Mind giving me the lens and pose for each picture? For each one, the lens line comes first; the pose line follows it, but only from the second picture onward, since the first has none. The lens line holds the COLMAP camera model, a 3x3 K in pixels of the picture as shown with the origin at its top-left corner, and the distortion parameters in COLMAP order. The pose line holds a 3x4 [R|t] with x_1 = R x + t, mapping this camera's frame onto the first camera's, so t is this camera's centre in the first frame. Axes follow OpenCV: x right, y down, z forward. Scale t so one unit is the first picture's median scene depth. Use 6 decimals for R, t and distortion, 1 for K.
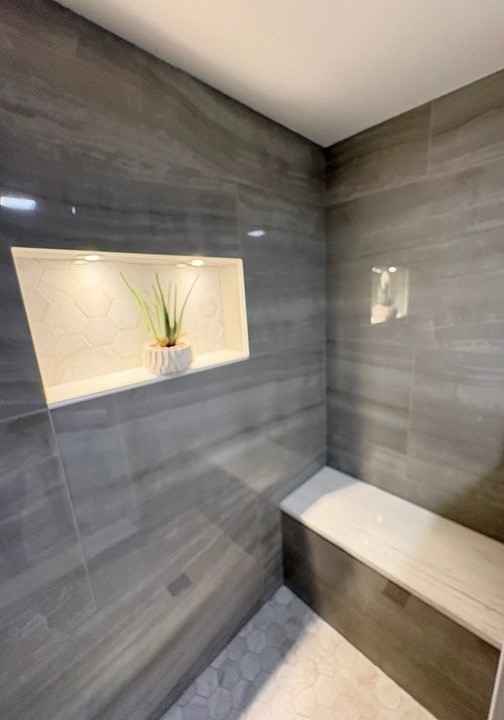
lens RADIAL K [[287.9, 0, 268.8], [0, 287.9, 361.6], [0, 0, 1]] dist [-0.000772, -0.000398]
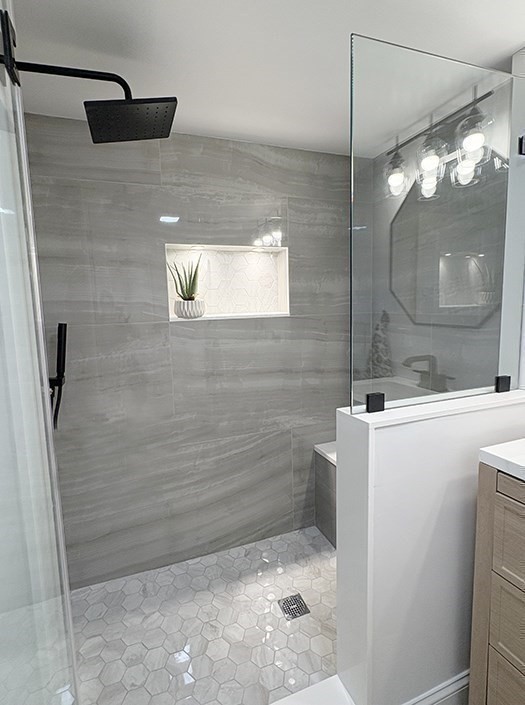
lens RADIAL K [[355.1, 0, 256.7], [0, 355.1, 347.2], [0, 0, 1]] dist [-0.005132, 0.004425]
pose [[0.907655, 0.071492, -0.413584, 0.548111], [-0.111059, 0.991173, -0.072397, 0.302549], [0.404757, 0.111643, 0.907583, -0.653355]]
